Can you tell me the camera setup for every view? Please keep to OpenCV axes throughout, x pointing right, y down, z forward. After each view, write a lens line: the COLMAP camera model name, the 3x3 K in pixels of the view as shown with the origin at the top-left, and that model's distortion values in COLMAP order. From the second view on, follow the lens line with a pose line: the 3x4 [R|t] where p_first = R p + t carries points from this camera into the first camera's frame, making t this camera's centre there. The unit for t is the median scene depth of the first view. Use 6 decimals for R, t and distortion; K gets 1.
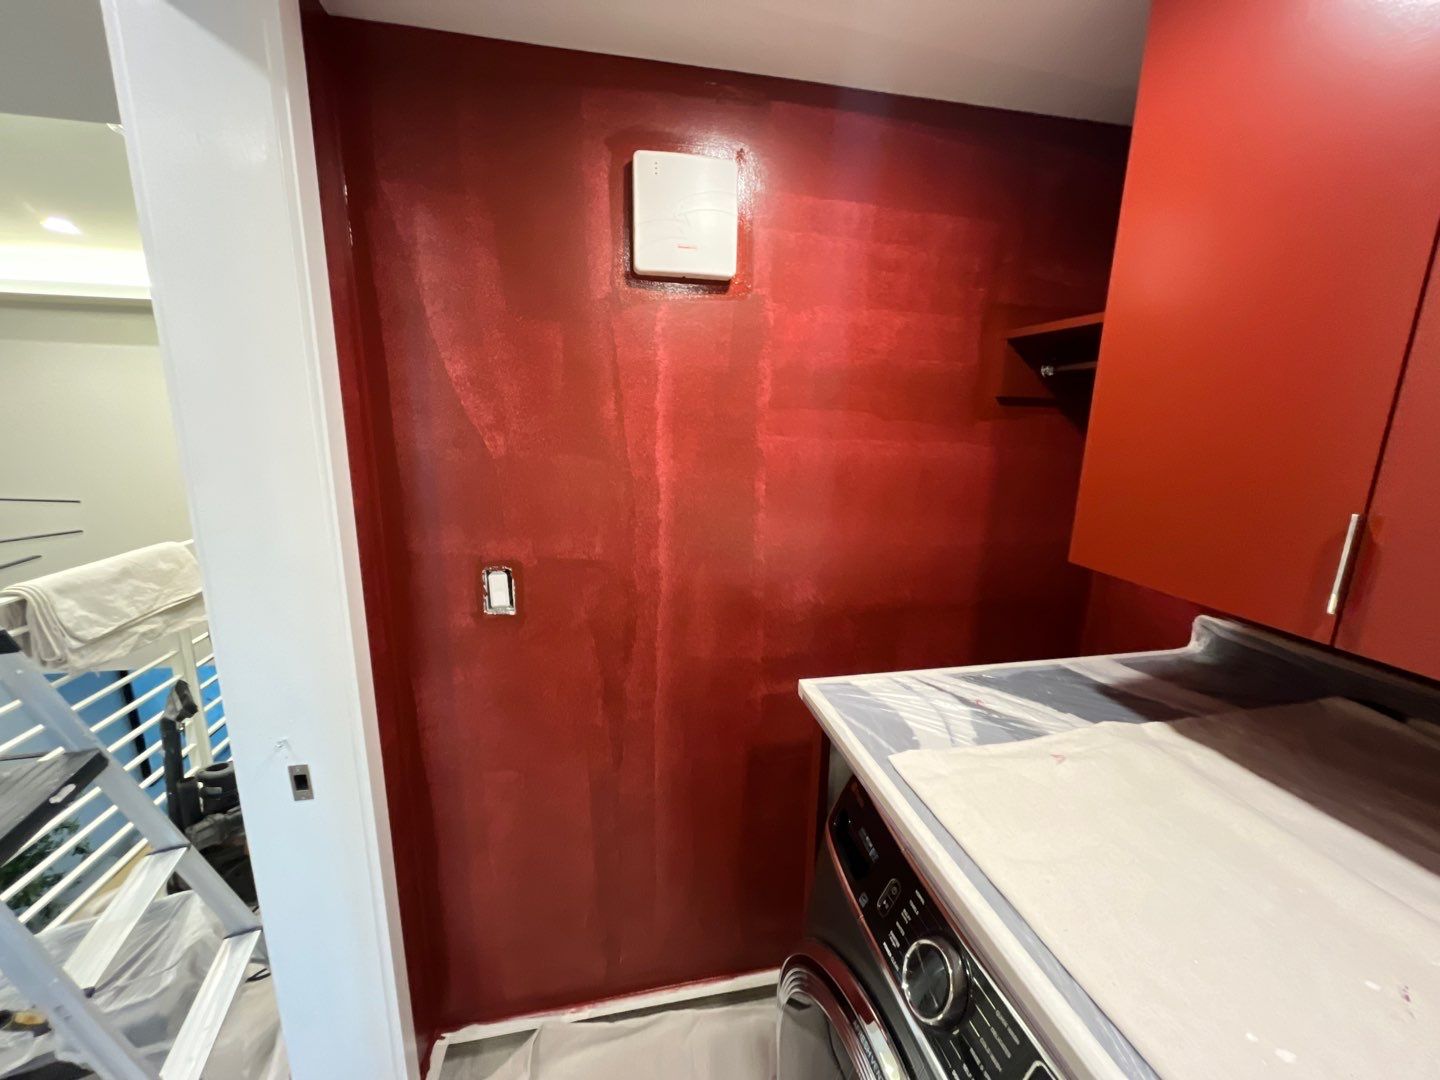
lens RADIAL K [[579.8, 0, 720.3], [0, 579.8, 543.3], [0, 0, 1]] dist [-0.003568, 0.000801]
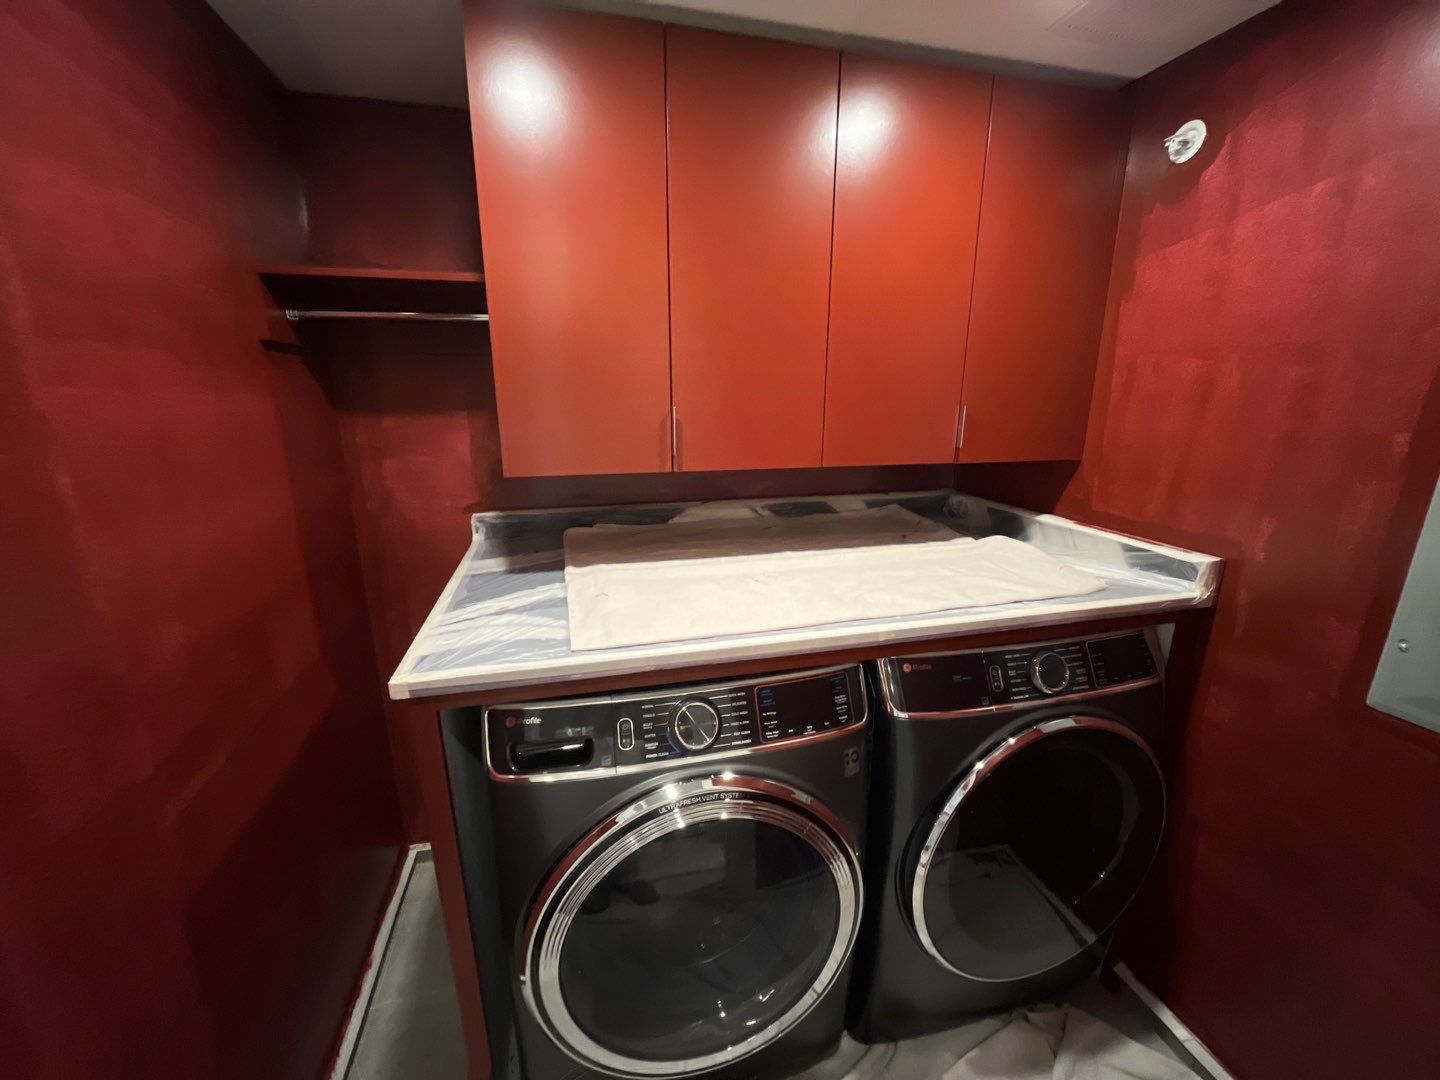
lens RADIAL K [[579.8, 0, 716.6], [0, 579.8, 541.8], [0, 0, 1]] dist [-0.003568, 0.000801]
pose [[-0.045029, -0.268104, 0.962337, -0.583652], [0.215784, 0.937963, 0.271411, -0.068234], [-0.975402, 0.219878, 0.015617, 0.471323]]
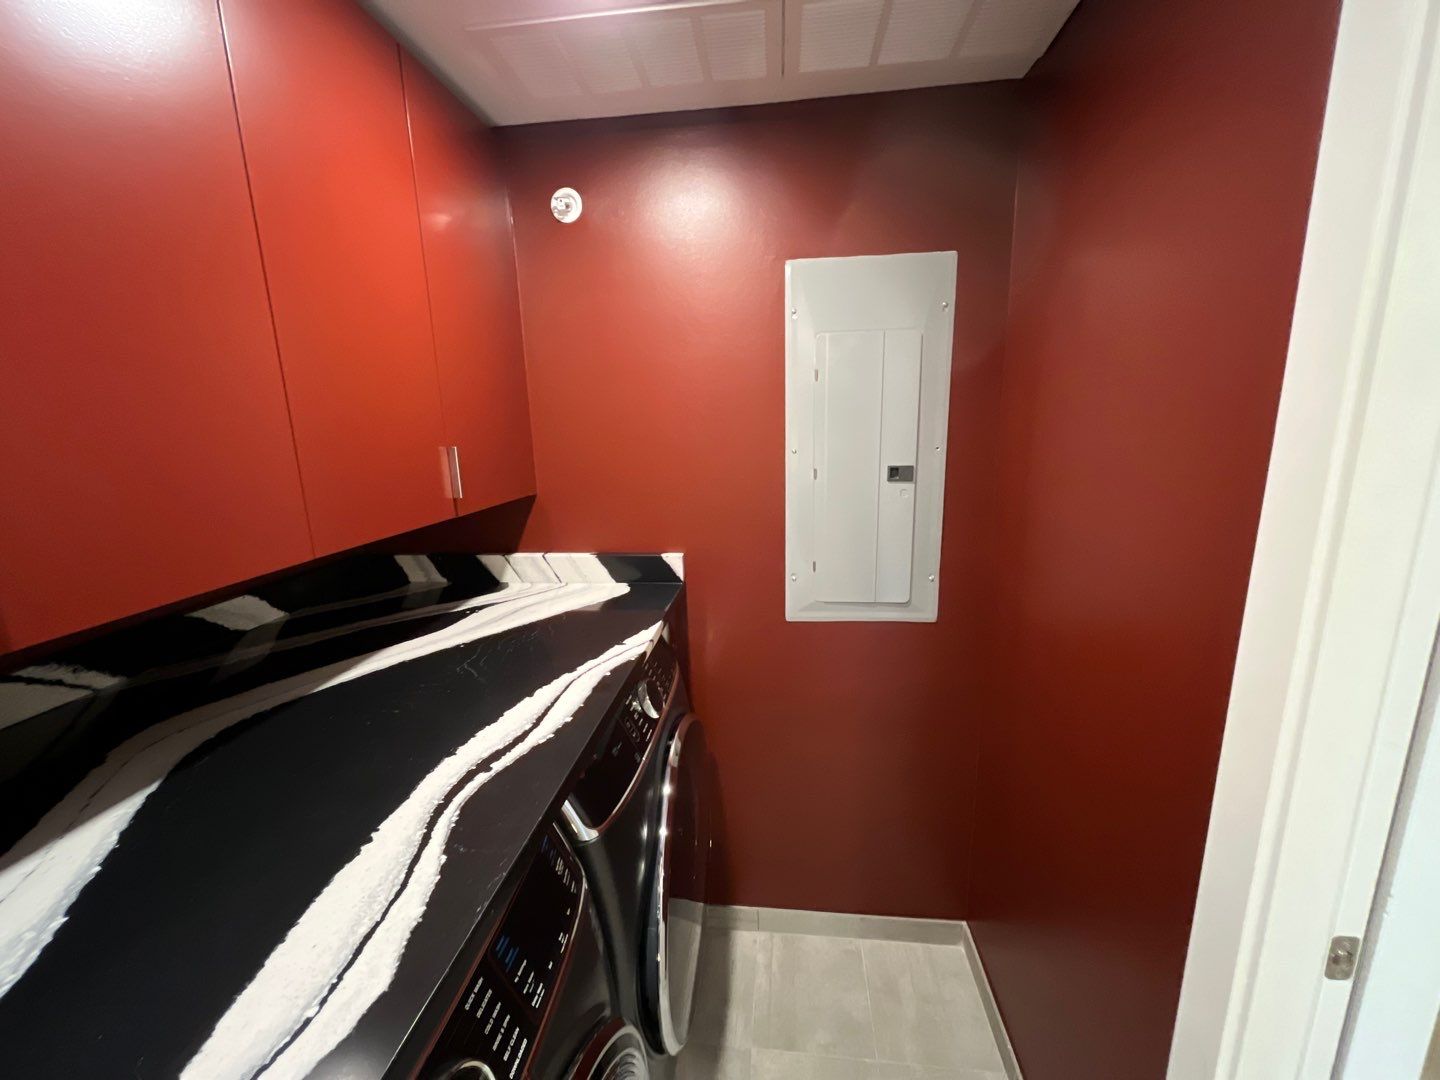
lens RADIAL K [[579.8, 0, 718.8], [0, 579.8, 542.2], [0, 0, 1]] dist [-0.003568, 0.000801]
pose [[-0.950073, -0.054708, 0.307195, -0.082413], [0.080405, 0.908337, 0.410437, -0.119384], [-0.301491, 0.414644, -0.858588, 0.714158]]
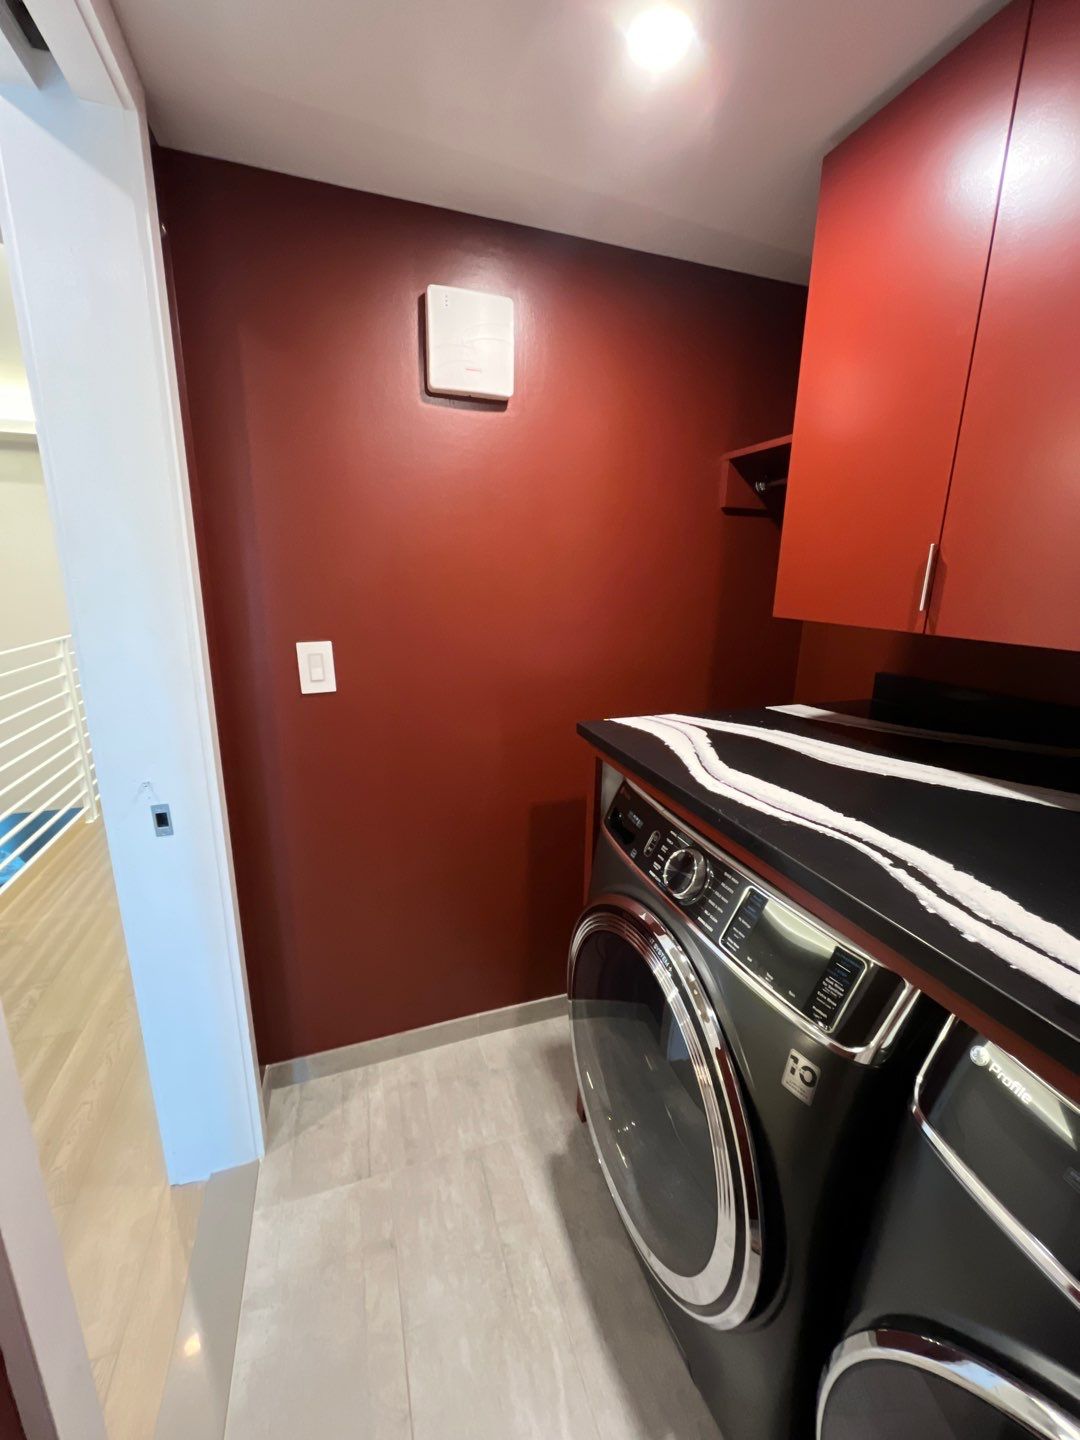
lens RADIAL K [[579.8, 0, 542.6], [0, 579.8, 721.6], [0, 0, 1]] dist [-0.003568, 0.000801]
pose [[0.990886, -0.035658, 0.129894, -0.096984], [0.030697, 0.998728, 0.039996, 0.174319], [-0.131155, -0.035644, 0.990721, -0.233316]]
